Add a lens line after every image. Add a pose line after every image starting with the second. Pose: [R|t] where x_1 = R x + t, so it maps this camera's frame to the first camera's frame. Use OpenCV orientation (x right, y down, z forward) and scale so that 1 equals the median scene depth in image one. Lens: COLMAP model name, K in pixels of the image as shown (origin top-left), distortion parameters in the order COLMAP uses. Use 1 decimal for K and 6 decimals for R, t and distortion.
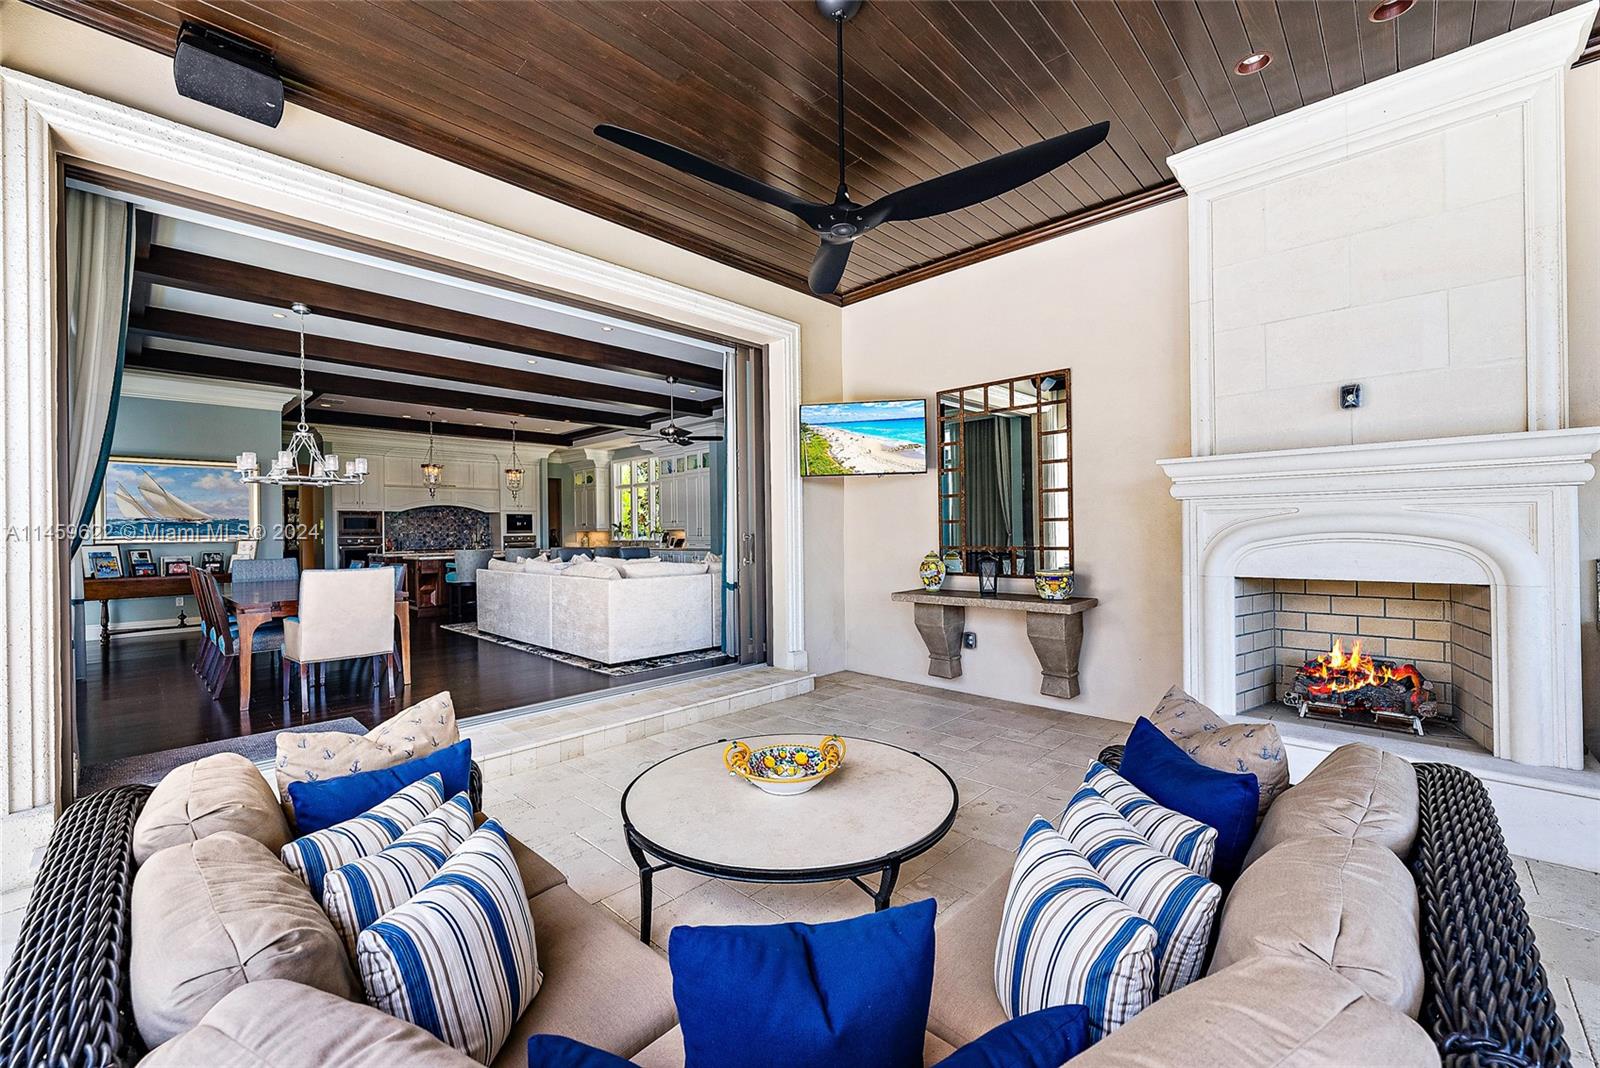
lens RADIAL K [[646.2, 0, 800.0], [0, 646.2, 534.0], [0, 0, 1]] dist [0.000119, 0.000004]
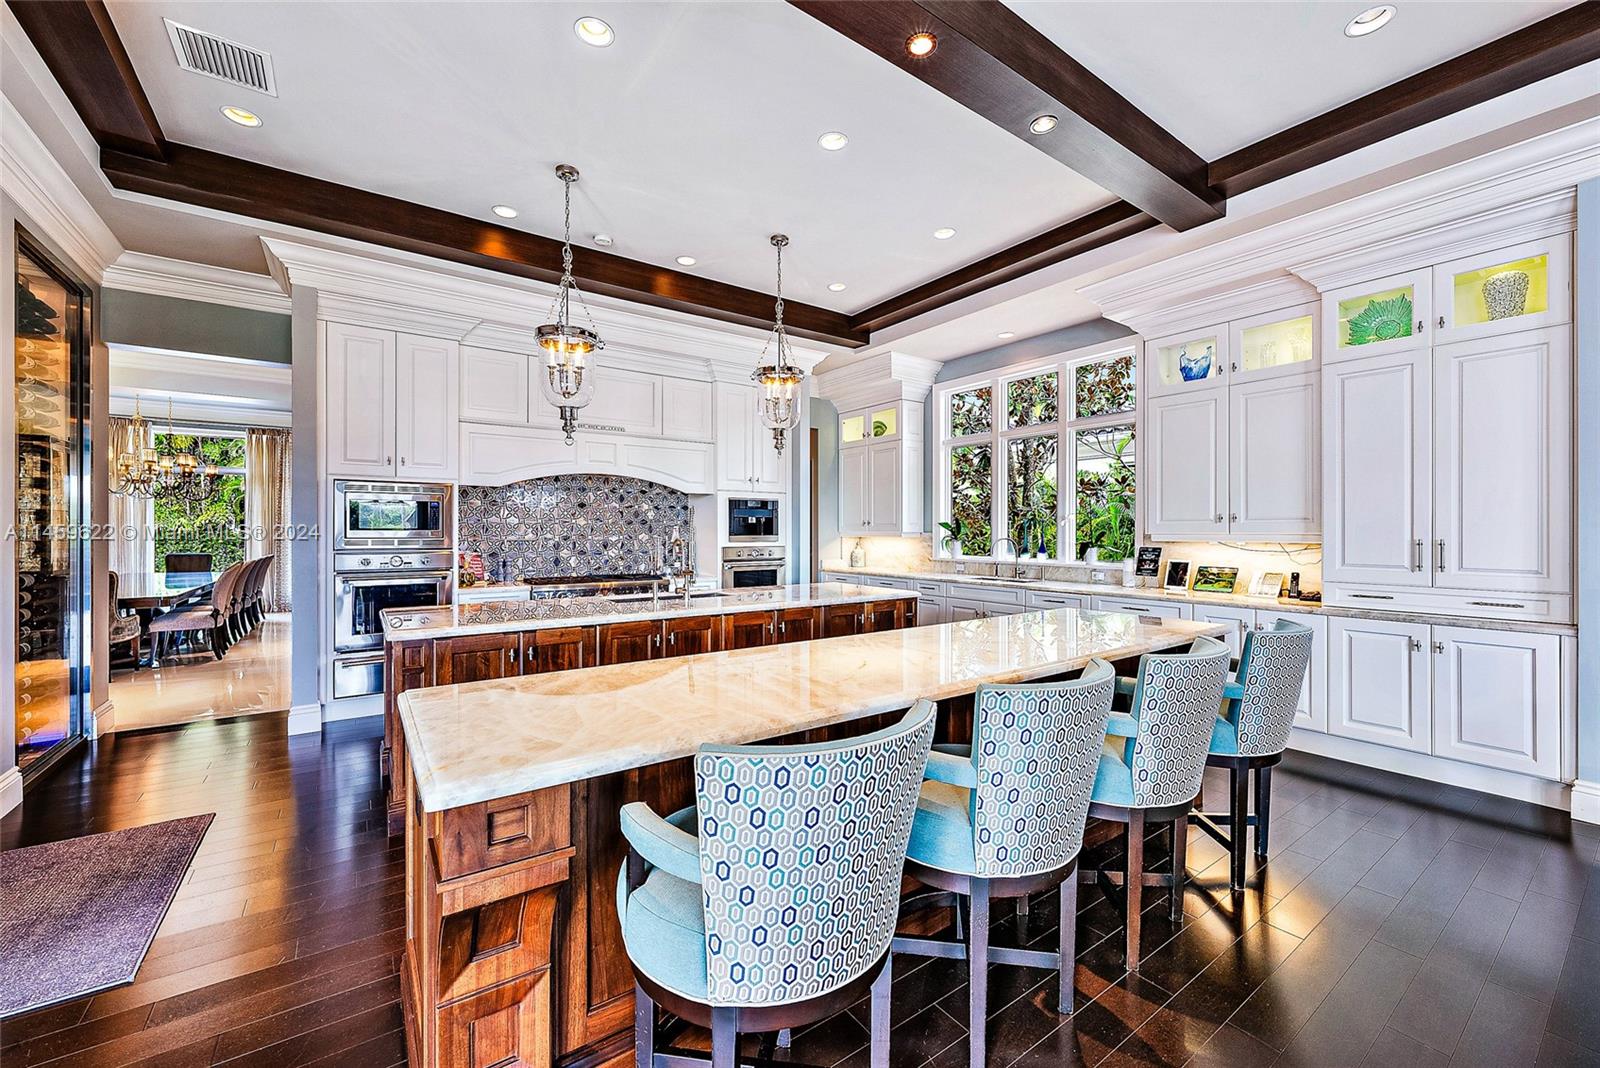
lens RADIAL K [[641.5, 0, 800.0], [0, 641.5, 534.0], [0, 0, 1]] dist [-0.000264, -0.000045]
pose [[0.983340, 0.011470, -0.181416, -0.324489], [-0.011377, 0.999934, 0.001552, -0.006951], [0.181422, 0.000537, 0.983405, 0.576491]]
